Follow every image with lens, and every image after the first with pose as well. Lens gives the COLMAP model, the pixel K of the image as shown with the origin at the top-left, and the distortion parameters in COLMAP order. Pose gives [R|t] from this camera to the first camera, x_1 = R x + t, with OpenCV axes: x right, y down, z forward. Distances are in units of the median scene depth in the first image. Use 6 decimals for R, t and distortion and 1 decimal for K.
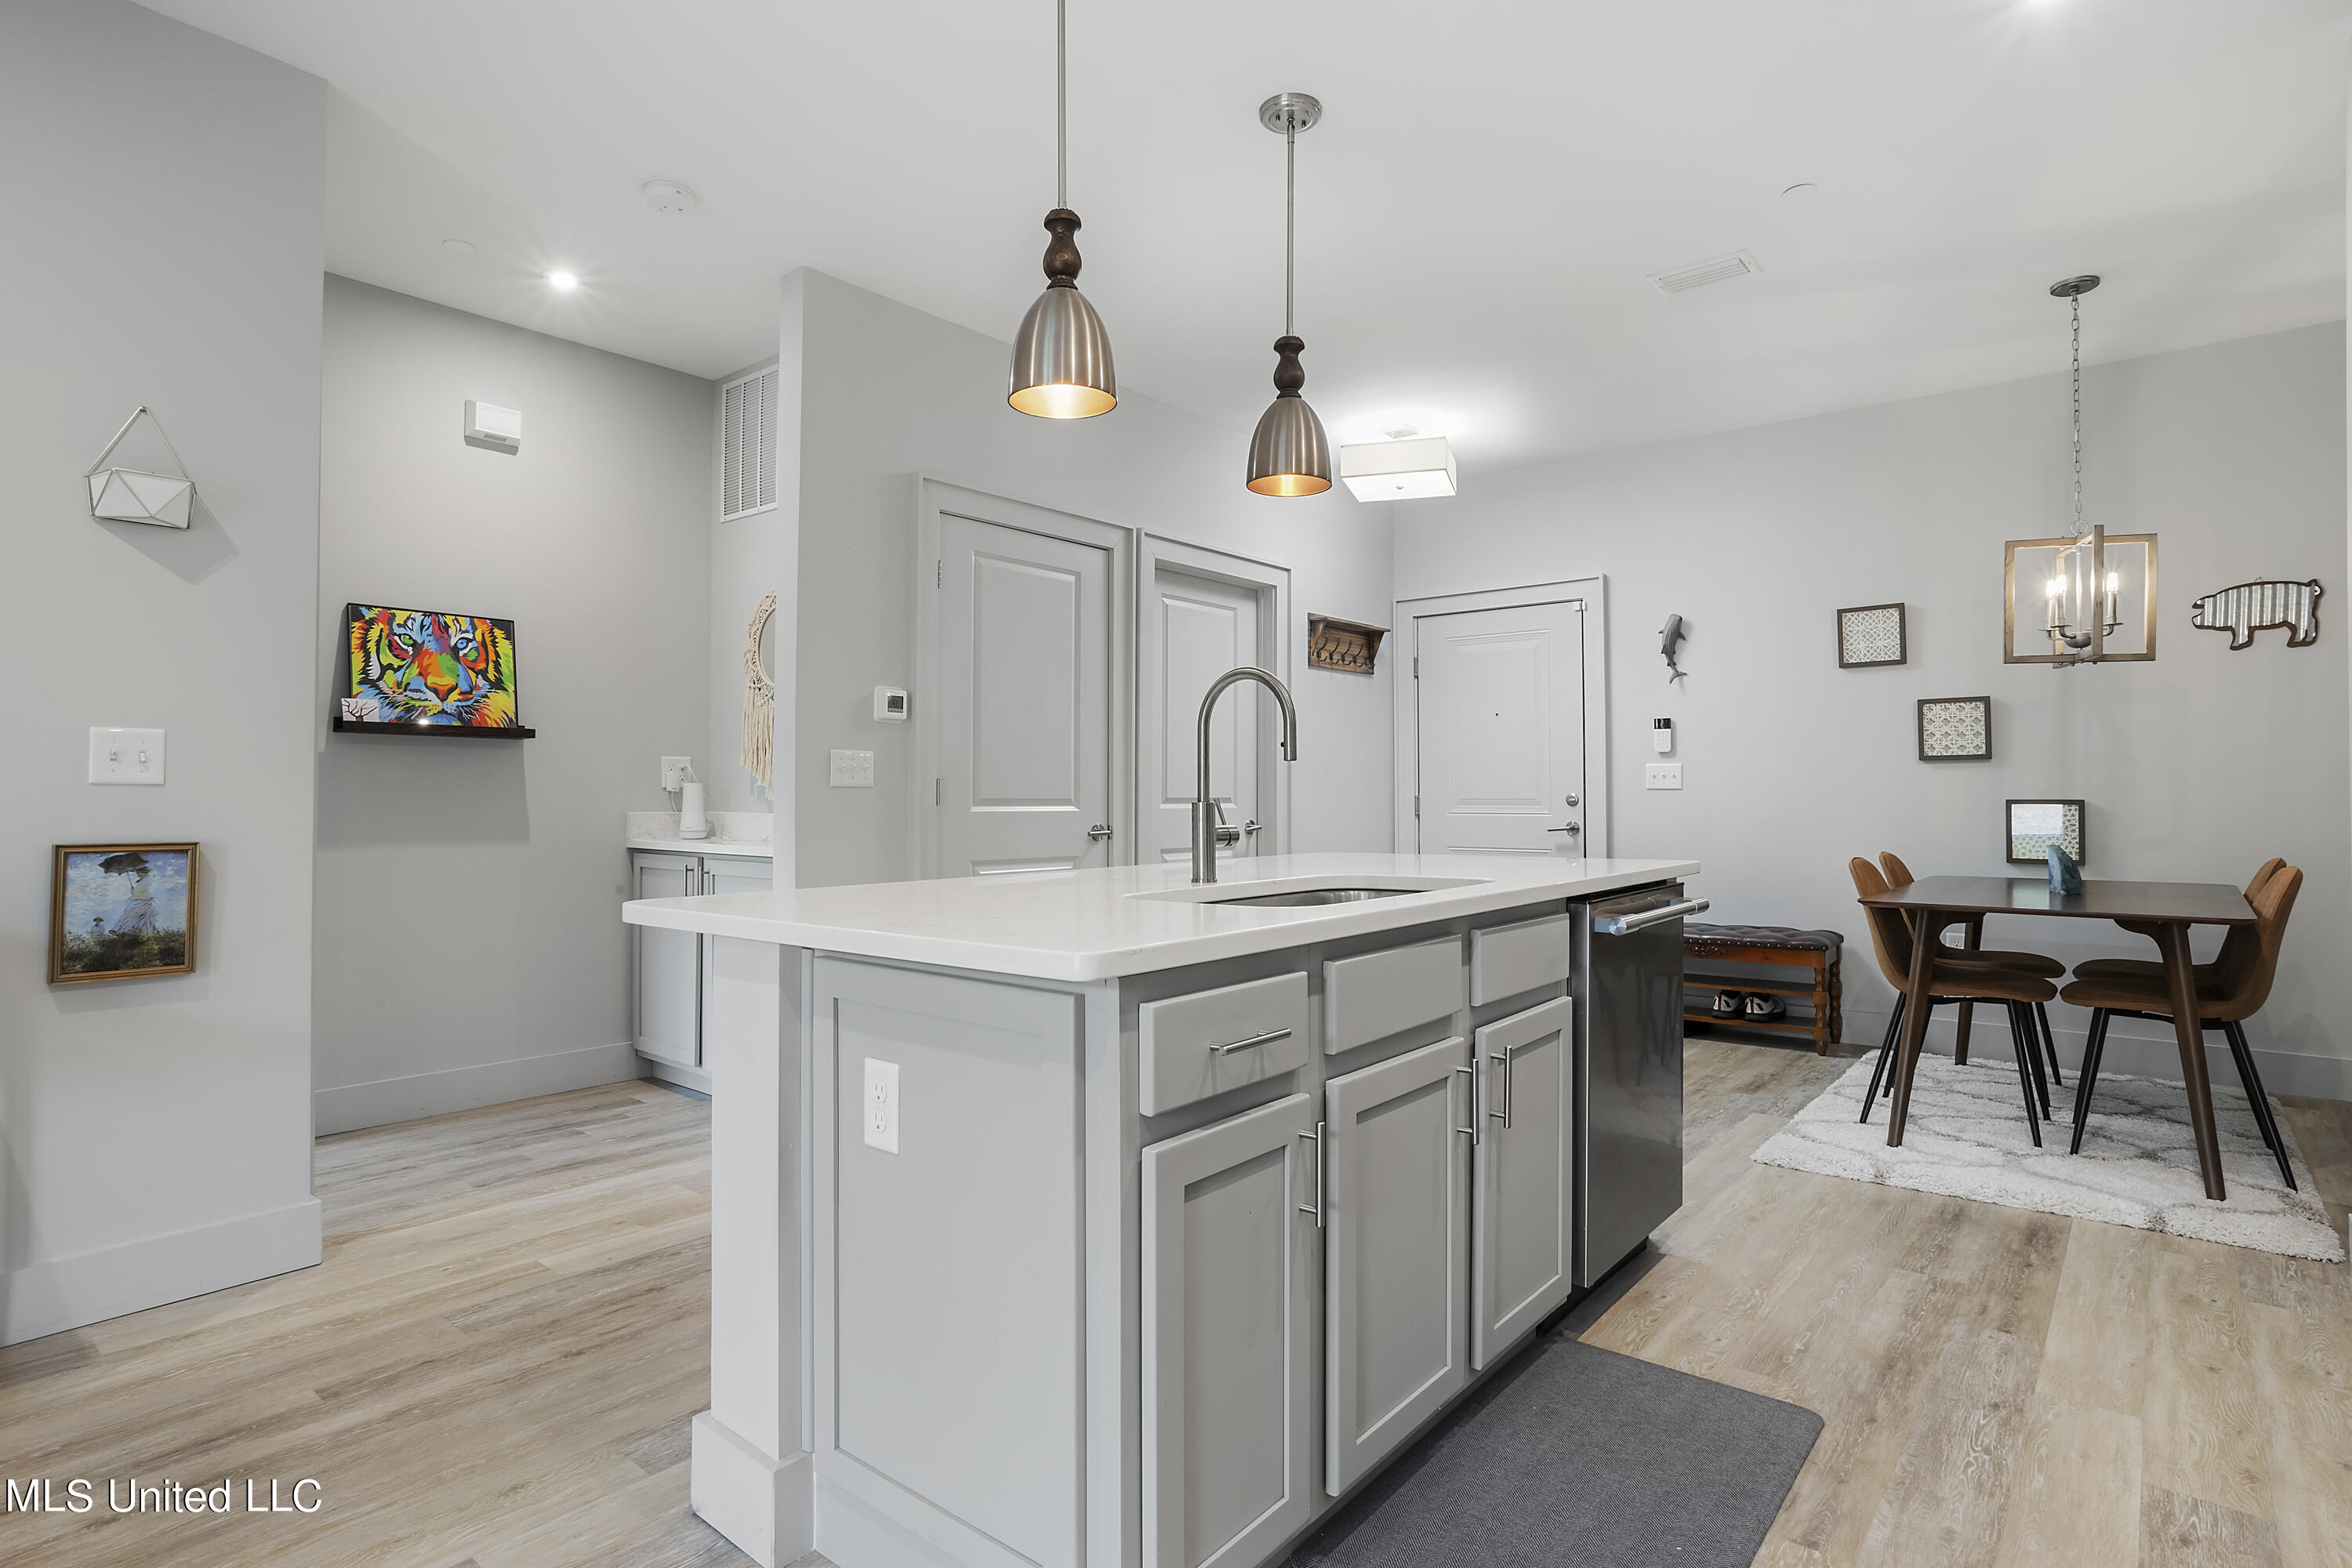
lens RADIAL K [[1204.6, 0, 1171.3], [0, 1204.6, 770.5], [0, 0, 1]] dist [-0.057606, 0.037131]
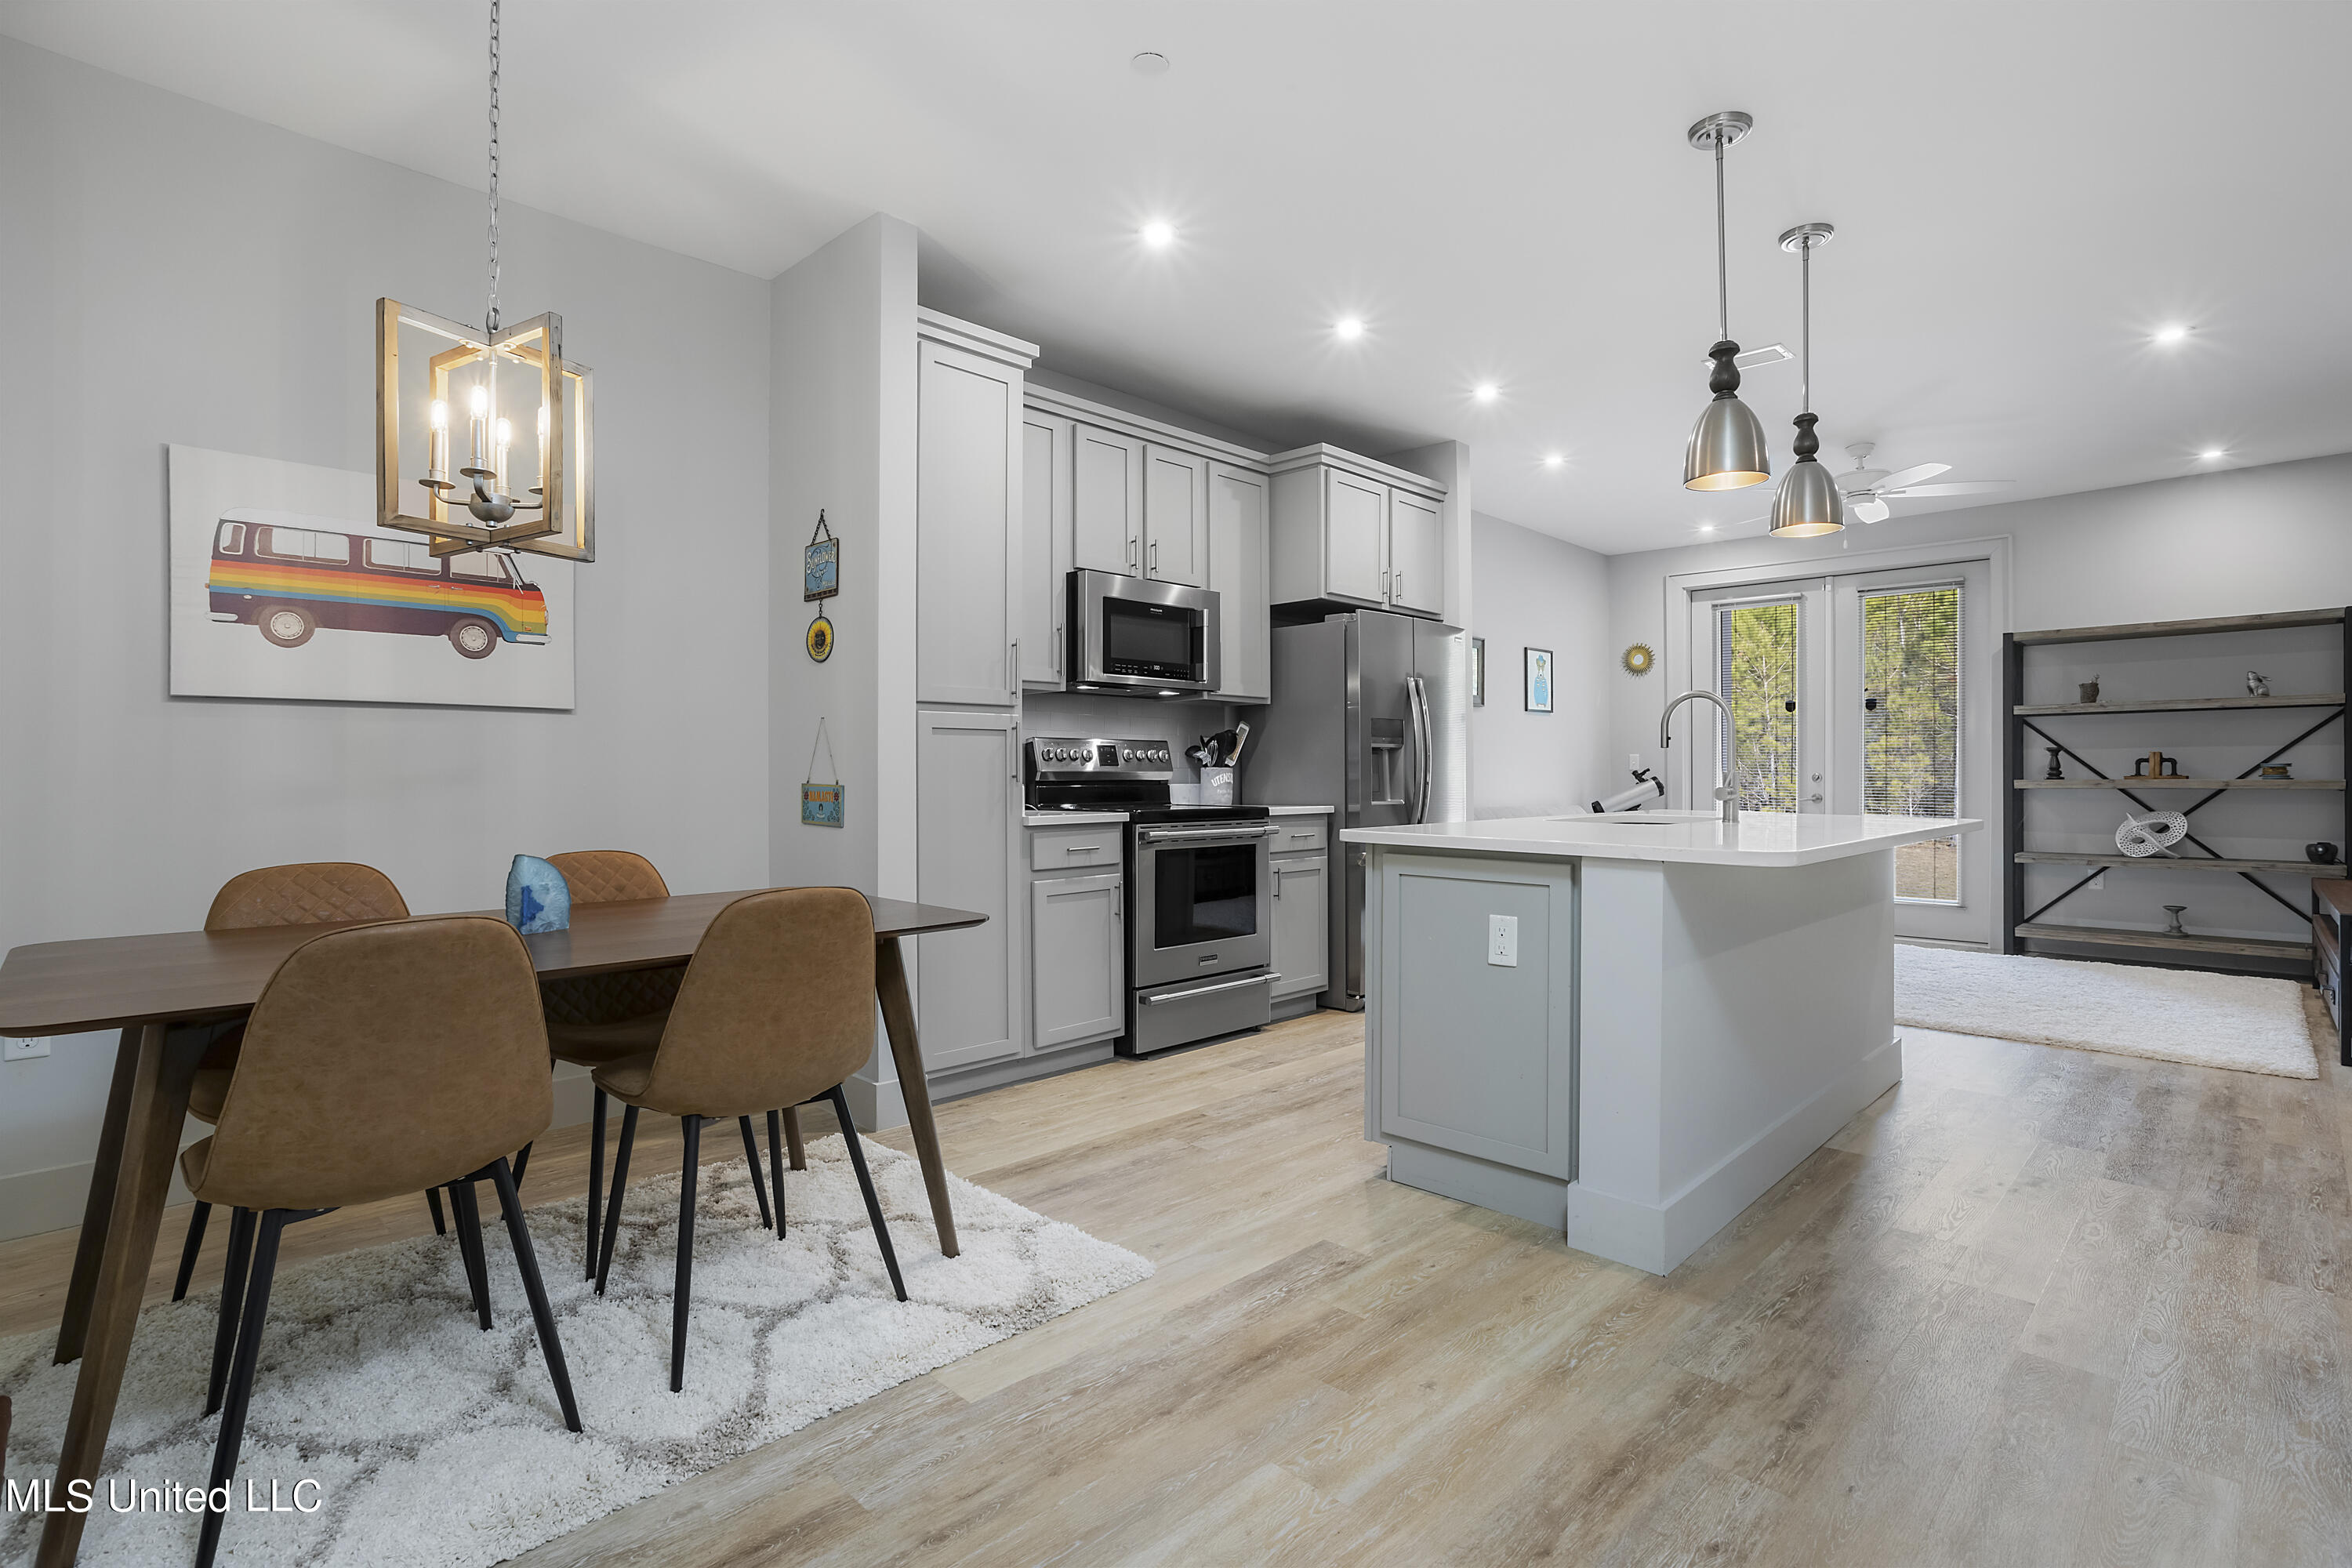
lens RADIAL K [[1128.6, 0, 1169.9], [0, 1128.6, 772.8], [0, 0, 1]] dist [-0.047830, 0.029298]
pose [[-0.996024, 0.002002, 0.089060, 0.368873], [0.000337, 0.999825, -0.018699, 0.032519], [-0.089082, -0.018595, -0.995851, 1.476058]]
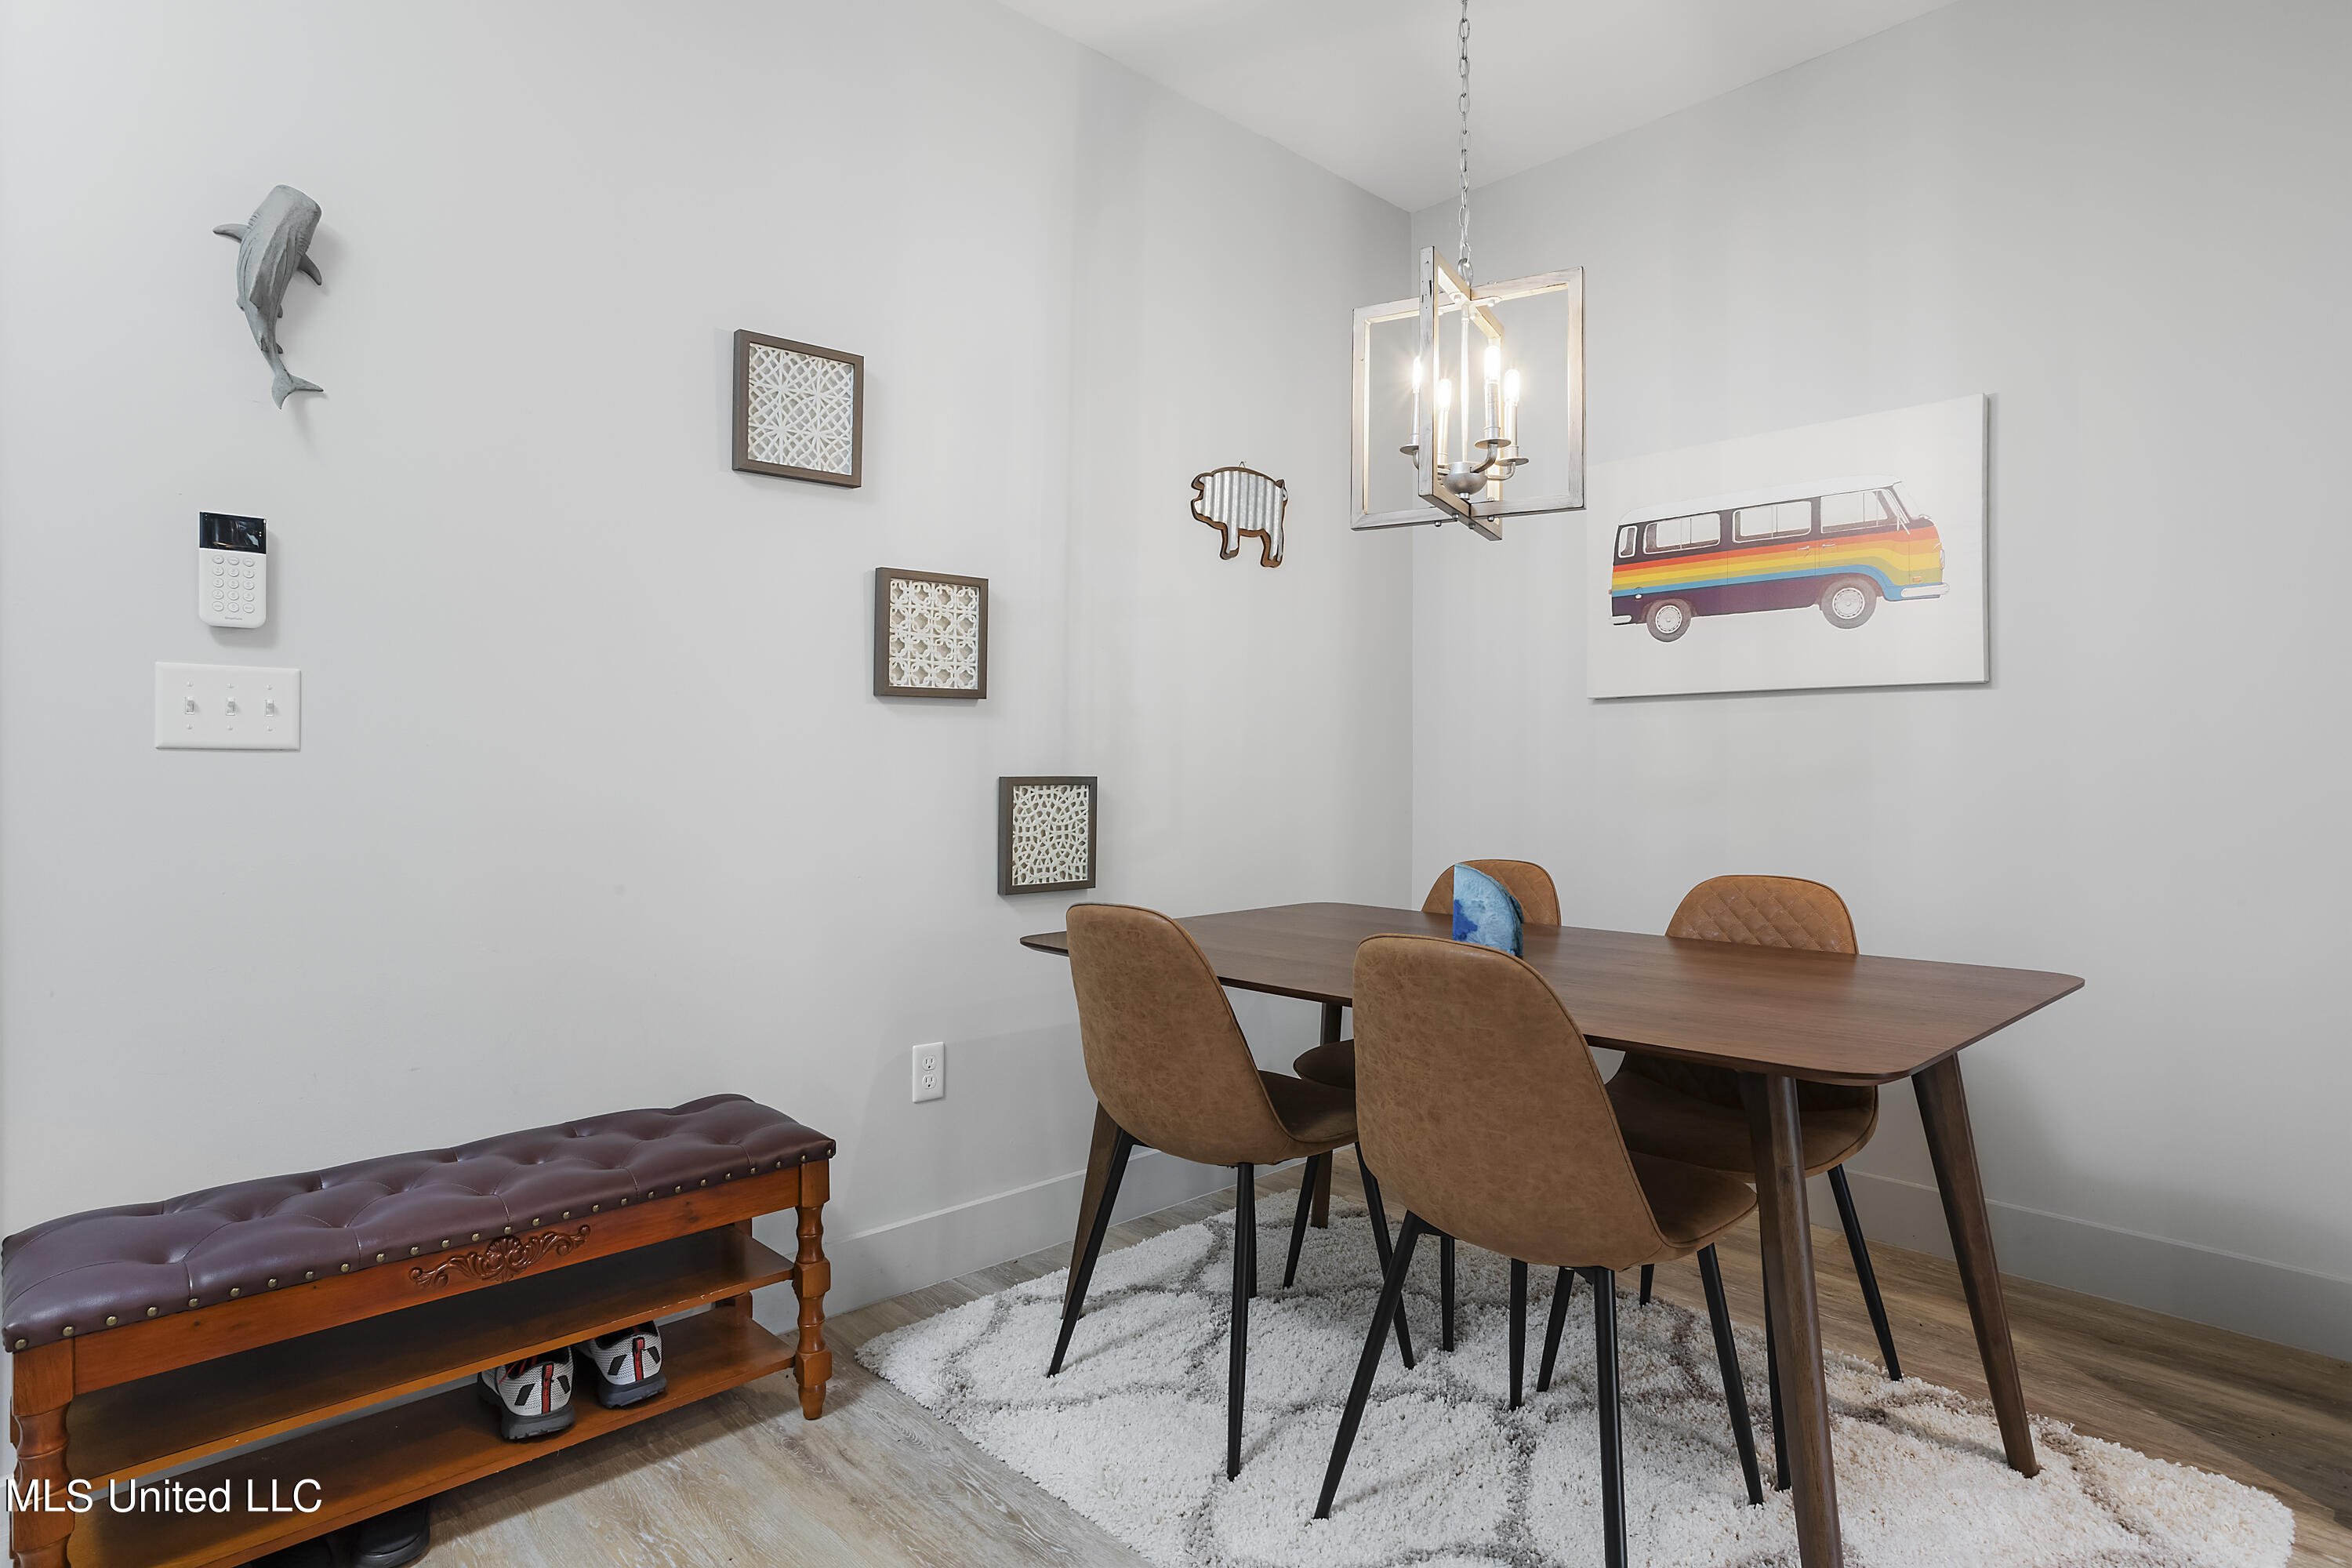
lens RADIAL K [[1252.7, 0, 1169.5], [0, 1252.7, 772.2], [0, 0, 1]] dist [-0.048611, 0.032868]
pose [[0.122803, -0.002852, 0.992427, 0.181616], [-0.018582, 0.999814, 0.005172, 0.021961], [-0.992257, -0.019077, 0.122727, 1.024500]]
